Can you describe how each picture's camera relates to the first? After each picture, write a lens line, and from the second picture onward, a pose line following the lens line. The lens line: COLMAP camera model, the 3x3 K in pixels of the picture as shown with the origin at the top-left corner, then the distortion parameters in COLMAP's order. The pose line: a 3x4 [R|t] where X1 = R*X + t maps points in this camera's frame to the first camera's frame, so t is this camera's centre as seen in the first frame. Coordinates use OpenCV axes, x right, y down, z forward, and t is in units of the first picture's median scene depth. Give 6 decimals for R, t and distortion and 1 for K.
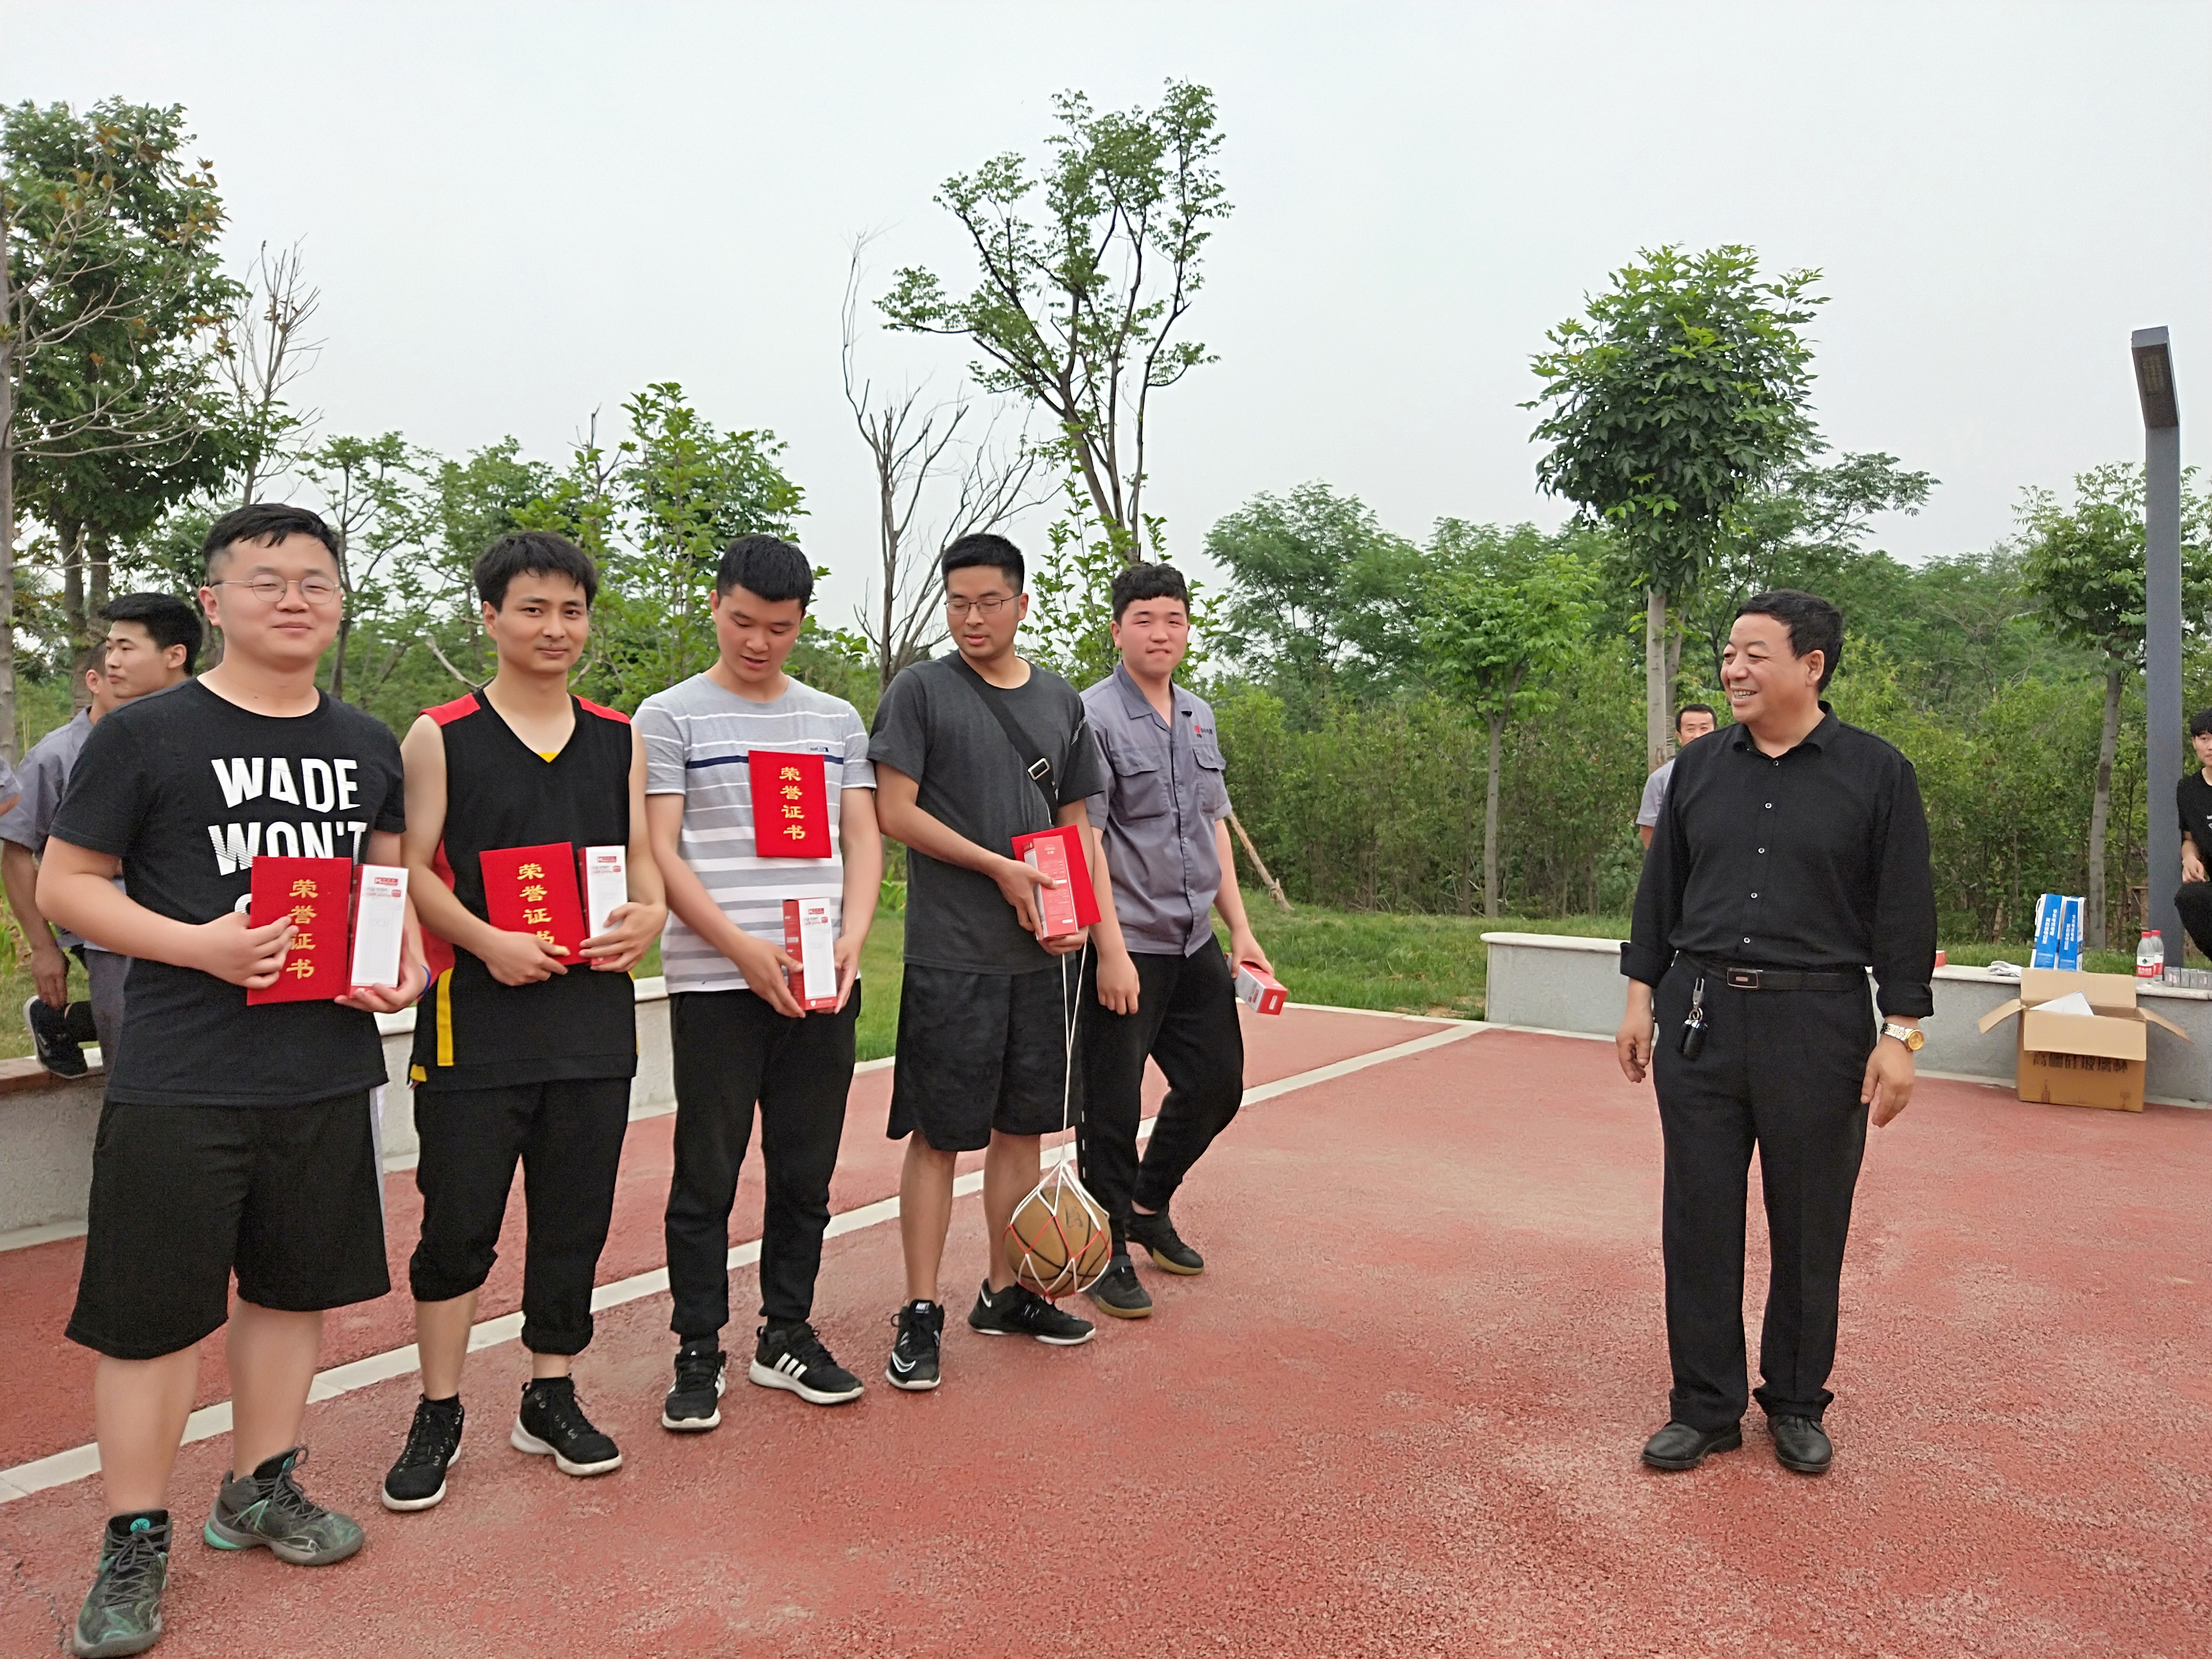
lens RADIAL K [[1669.2, 0, 1106.1], [0, 1669.2, 822.3], [0, 0, 1]] dist [0.049395, 0.008403]
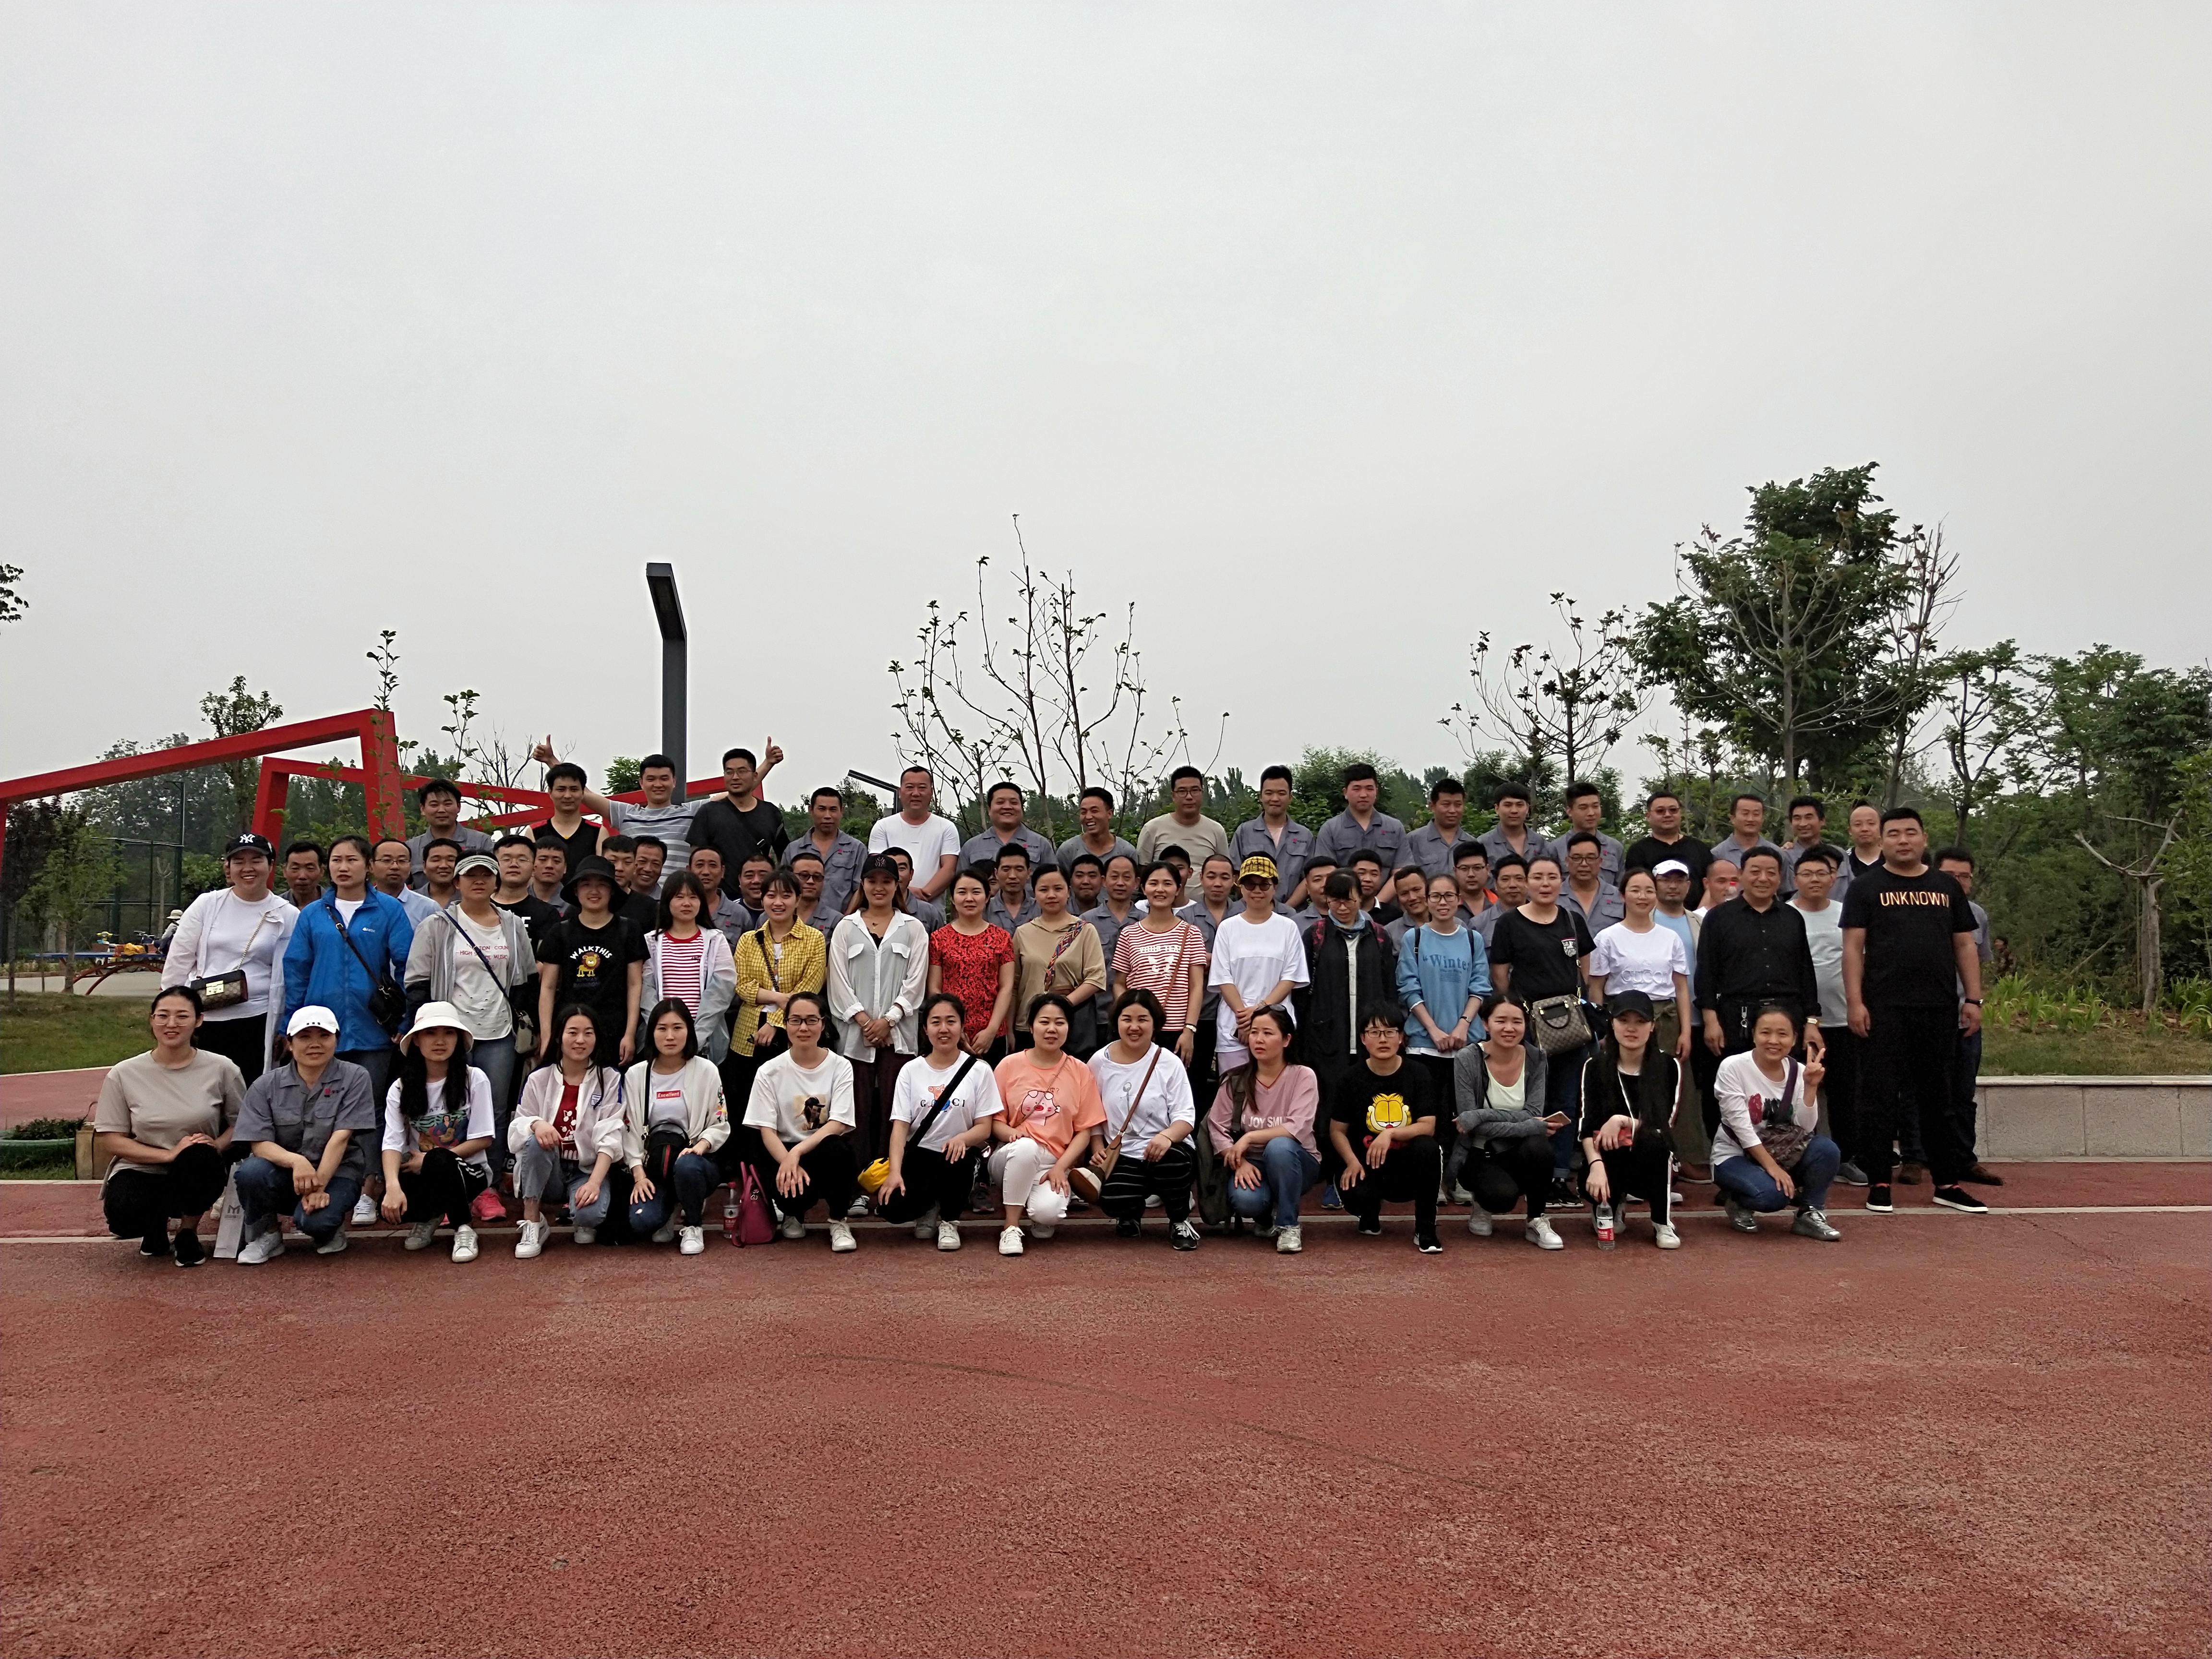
lens RADIAL K [[1669.2, 0, 1104.9], [0, 1669.2, 822.9], [0, 0, 1]] dist [0.049395, 0.008403]
pose [[0.645728, -0.050110, -0.761922, 0.056538], [-0.025737, 0.995849, -0.087307, 0.009488], [0.763134, 0.075987, 0.641757, -0.205476]]
